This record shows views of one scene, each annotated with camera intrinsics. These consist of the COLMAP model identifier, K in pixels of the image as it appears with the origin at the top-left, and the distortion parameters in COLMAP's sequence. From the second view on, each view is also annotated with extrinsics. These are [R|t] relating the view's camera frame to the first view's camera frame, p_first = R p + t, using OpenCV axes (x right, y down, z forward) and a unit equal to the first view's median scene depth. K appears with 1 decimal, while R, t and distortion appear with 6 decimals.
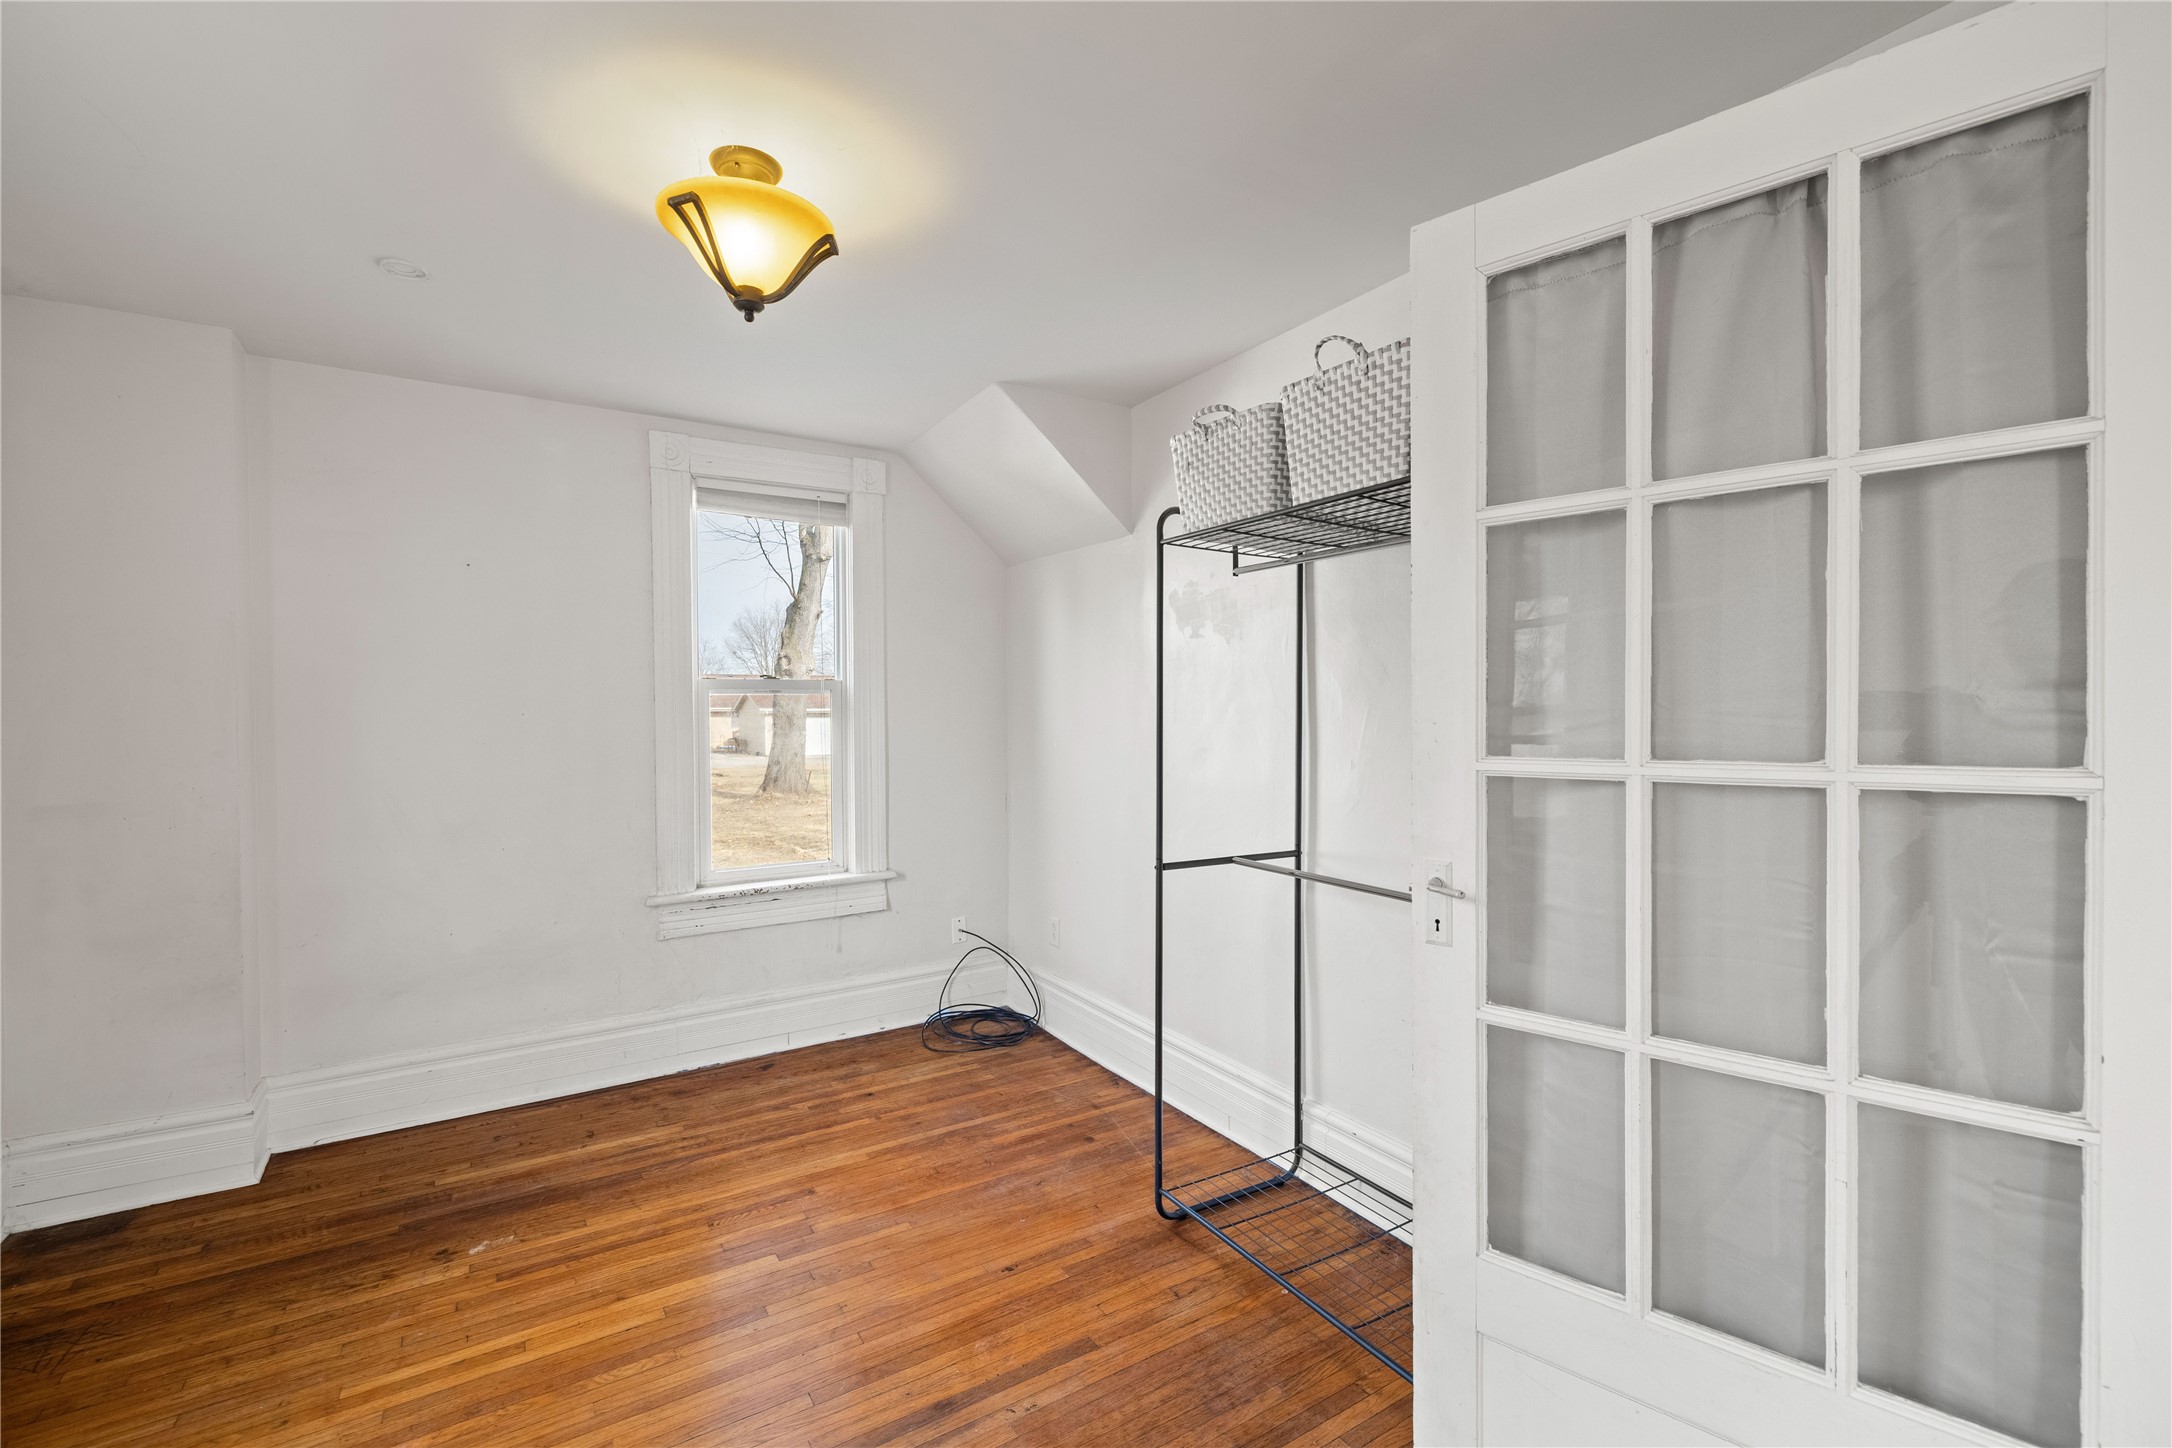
lens RADIAL K [[905.4, 0, 1073.0], [0, 905.4, 712.4], [0, 0, 1]] dist [-0.001238, -0.000267]
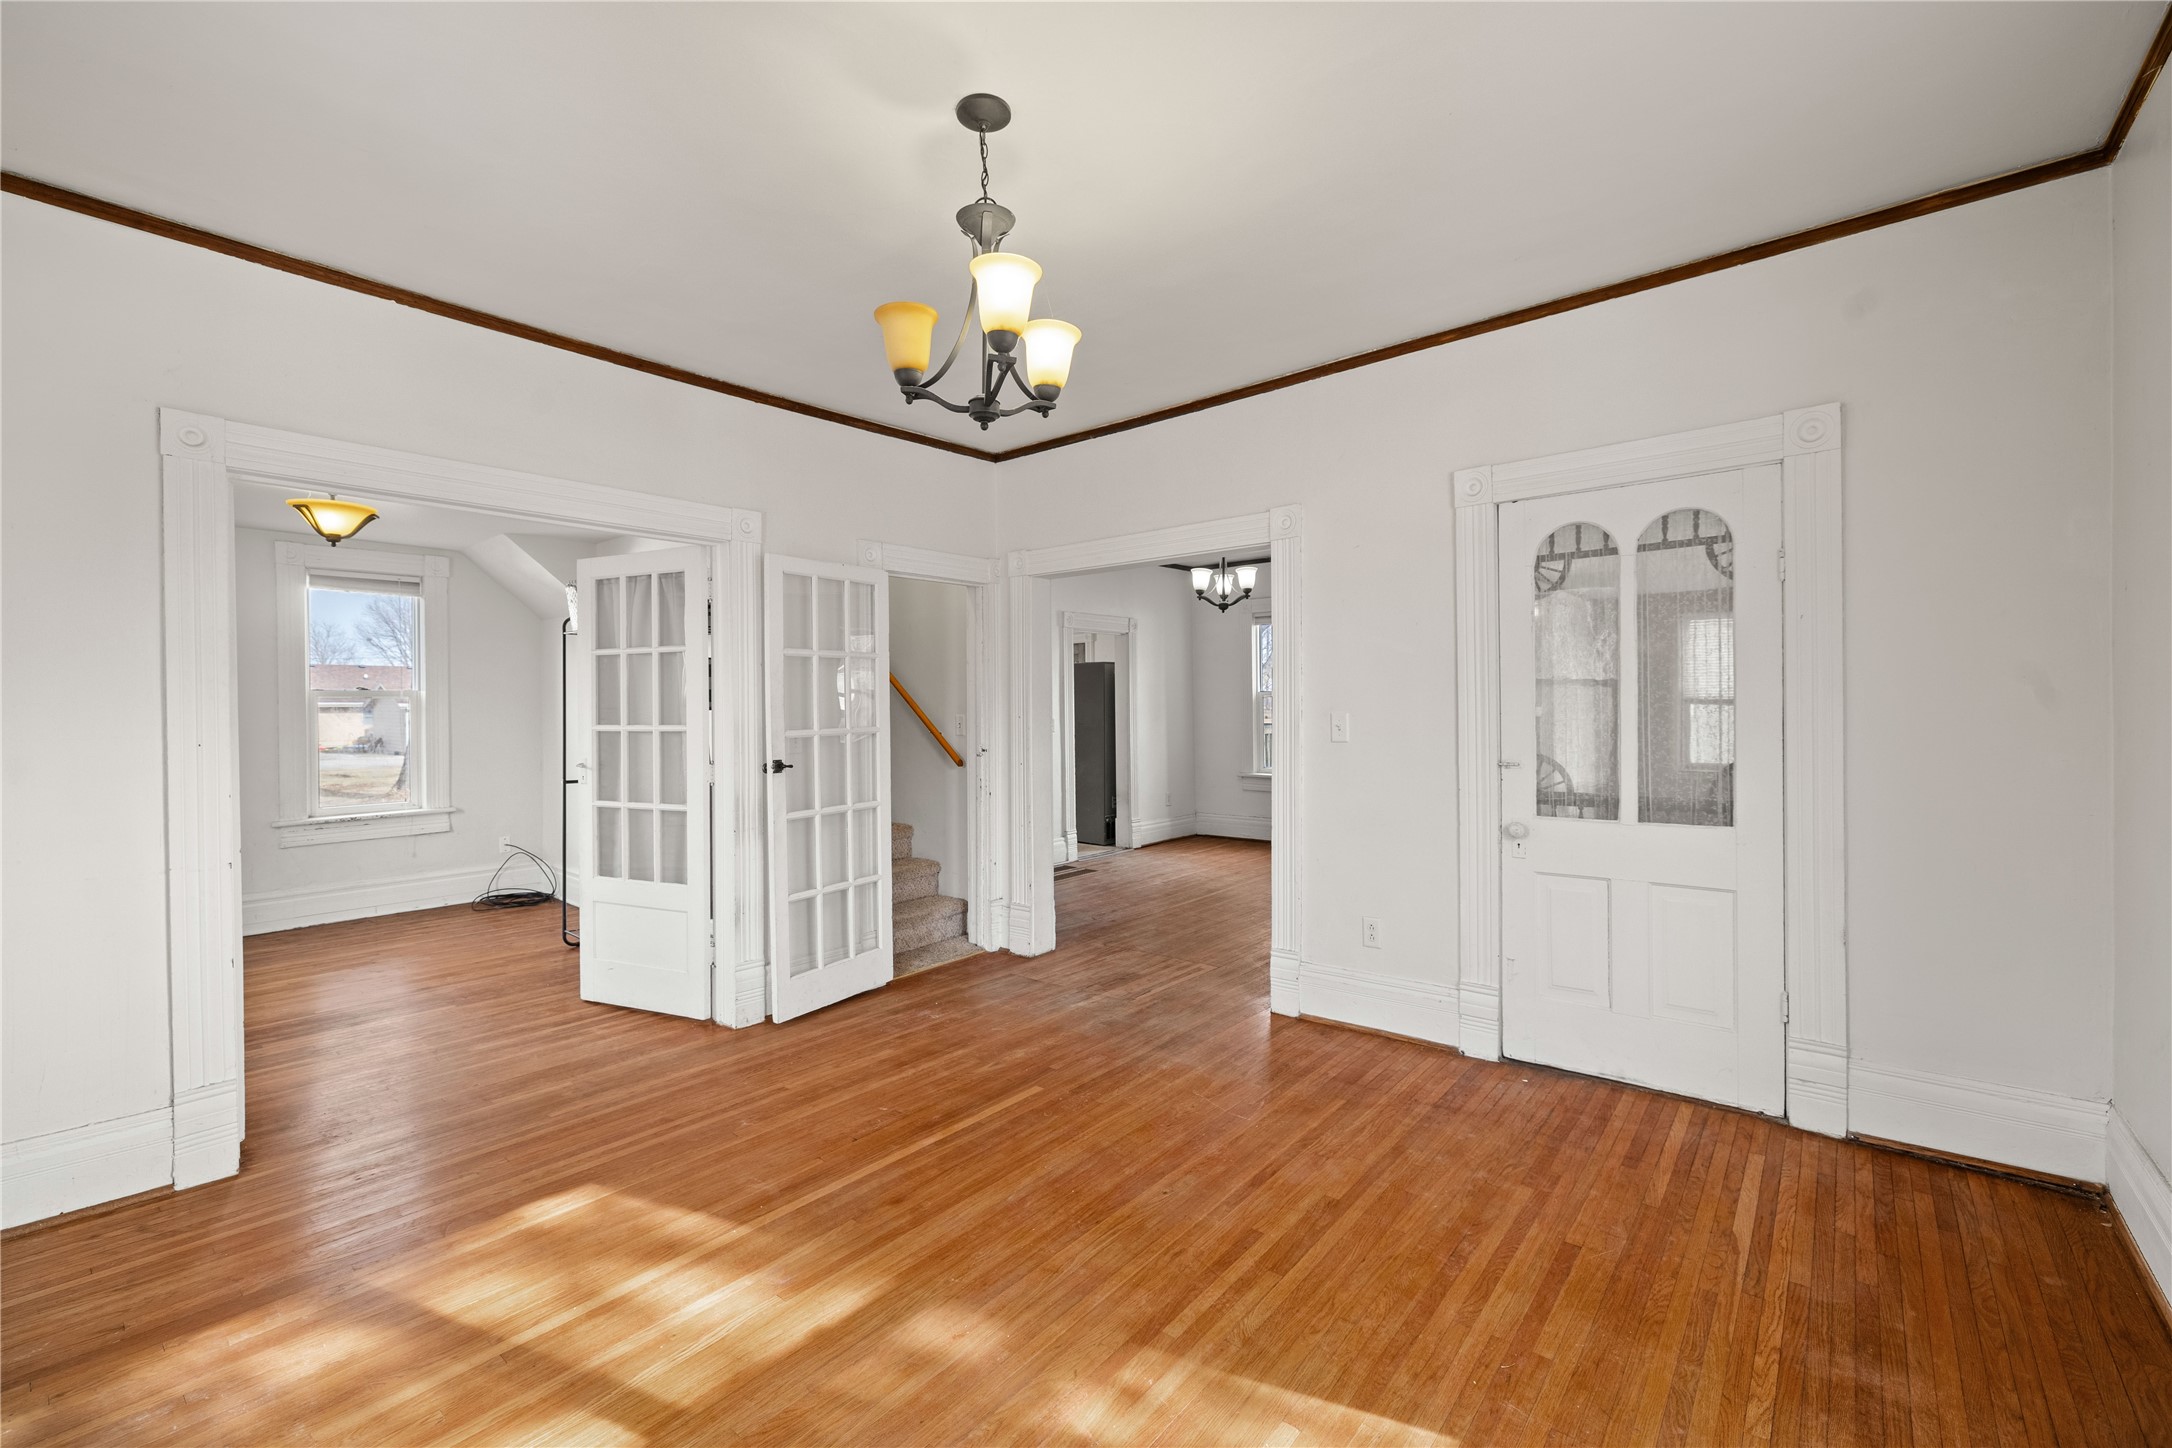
lens RADIAL K [[905.4, 0, 1074.6], [0, 905.4, 701.9], [0, 0, 1]] dist [-0.001238, -0.000267]
pose [[0.954473, 0.000304, 0.298297, 0.609603], [0.001320, 0.999985, -0.005243, -0.007862], [-0.298294, 0.005398, 0.954459, -1.422335]]
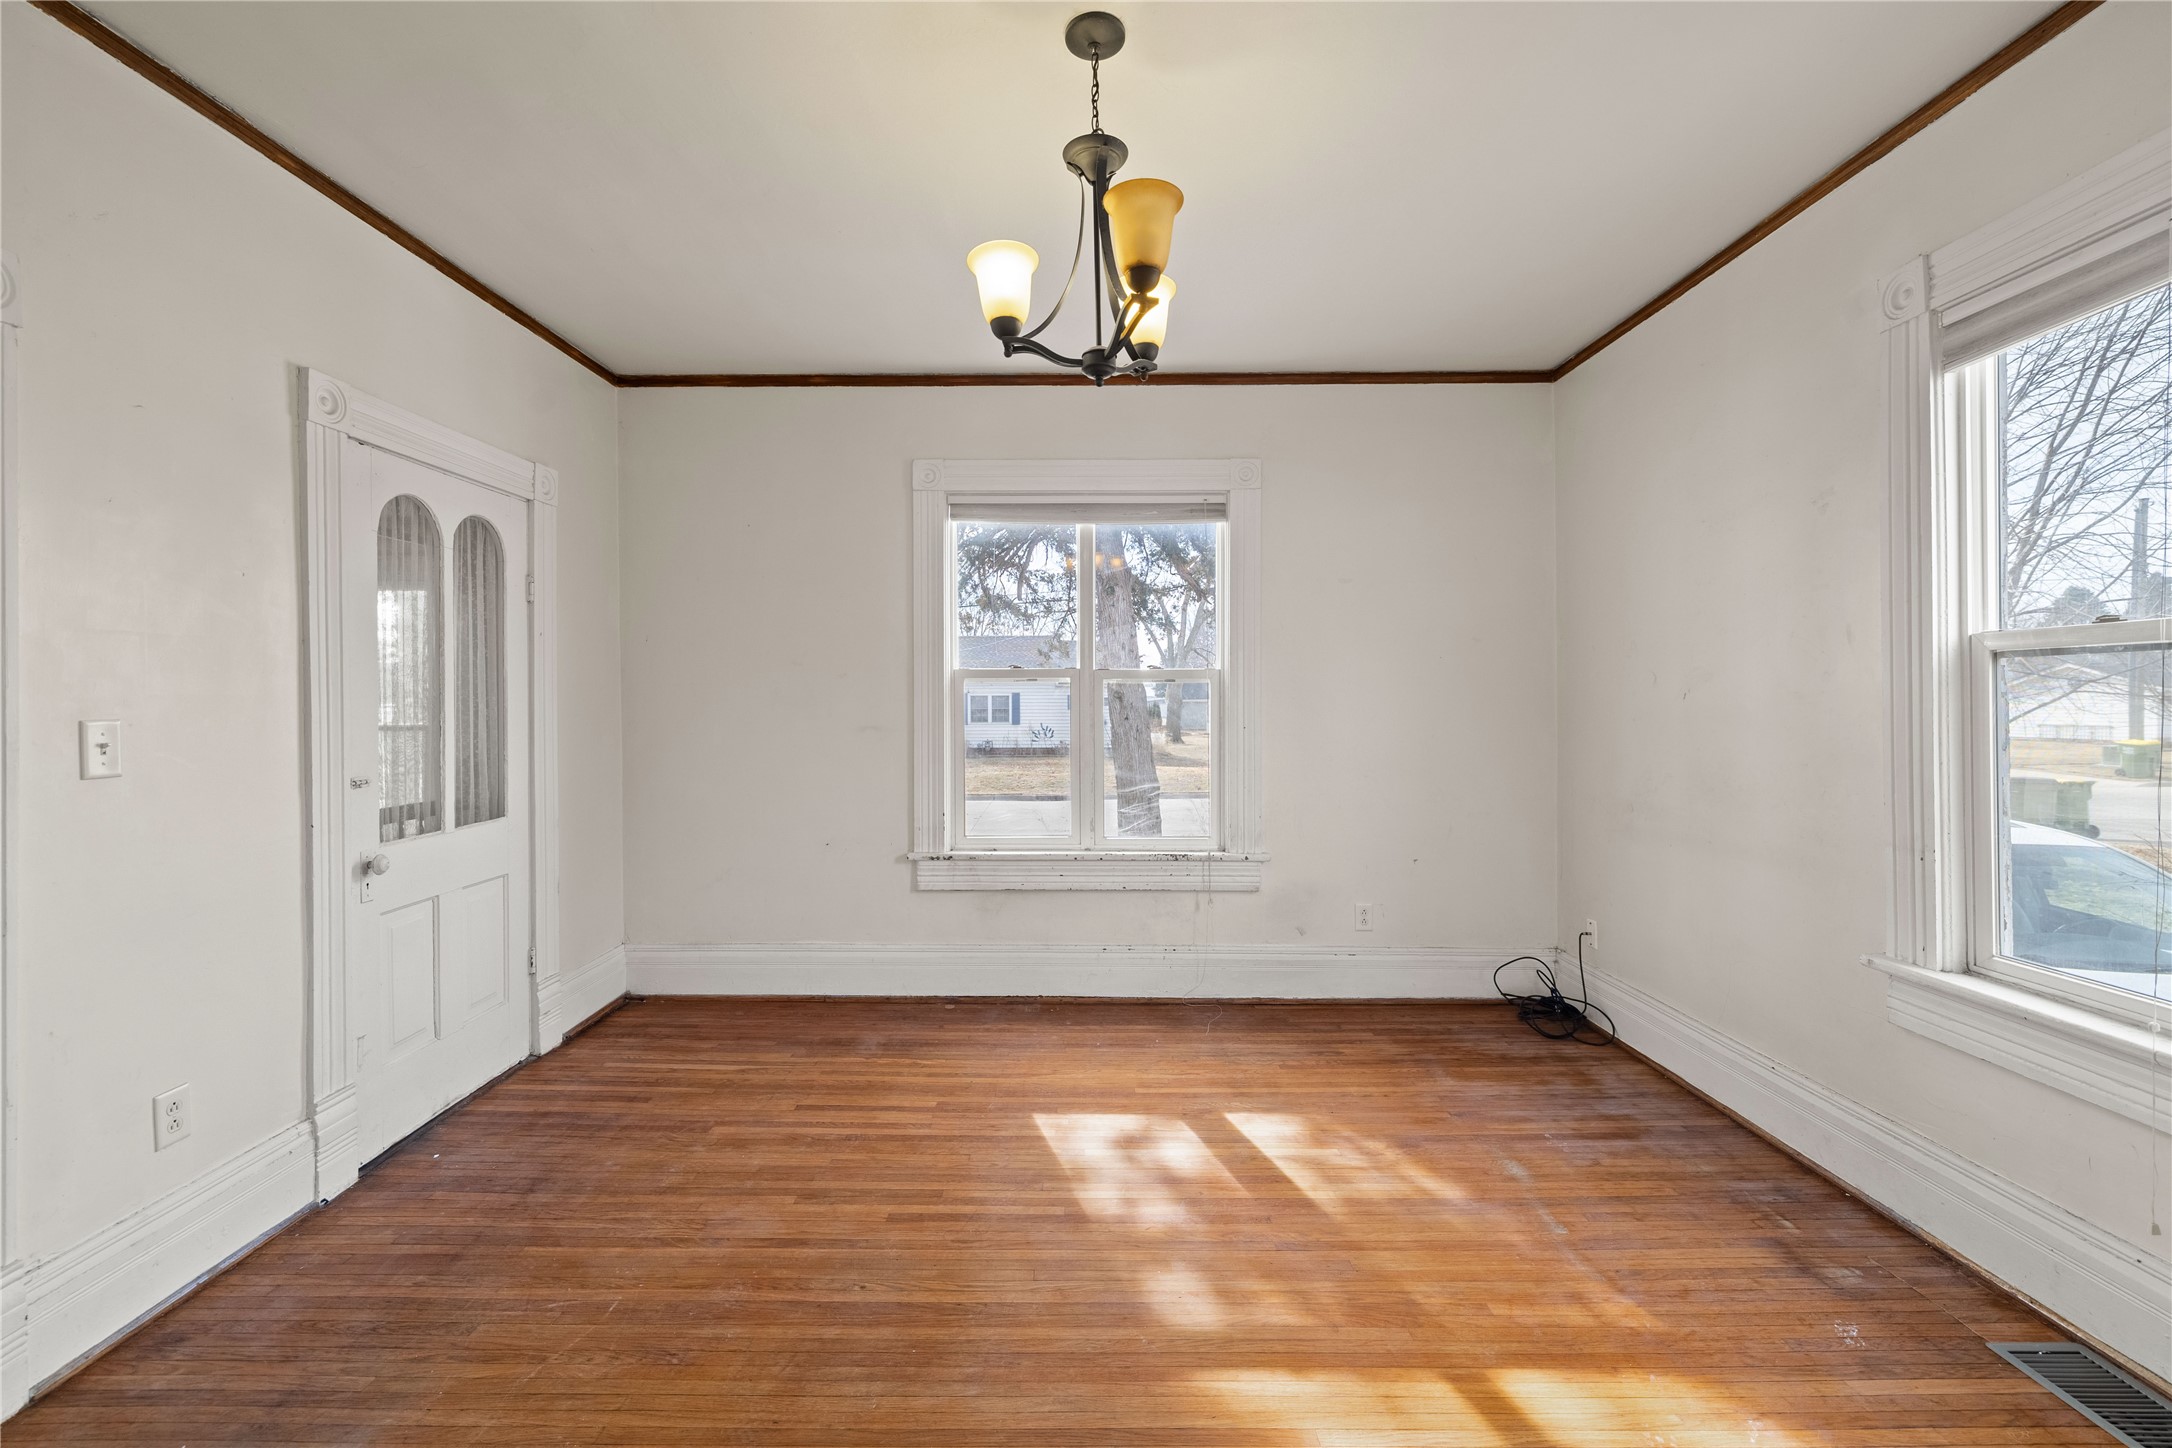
lens RADIAL K [[905.4, 0, 1069.8], [0, 905.4, 716.0], [0, 0, 1]] dist [-0.001238, -0.000267]
pose [[-0.837761, 0.004288, 0.546020, 0.381894], [0.010999, 0.999899, 0.009022, 0.003341], [-0.545926, 0.013564, -0.837724, 0.151248]]
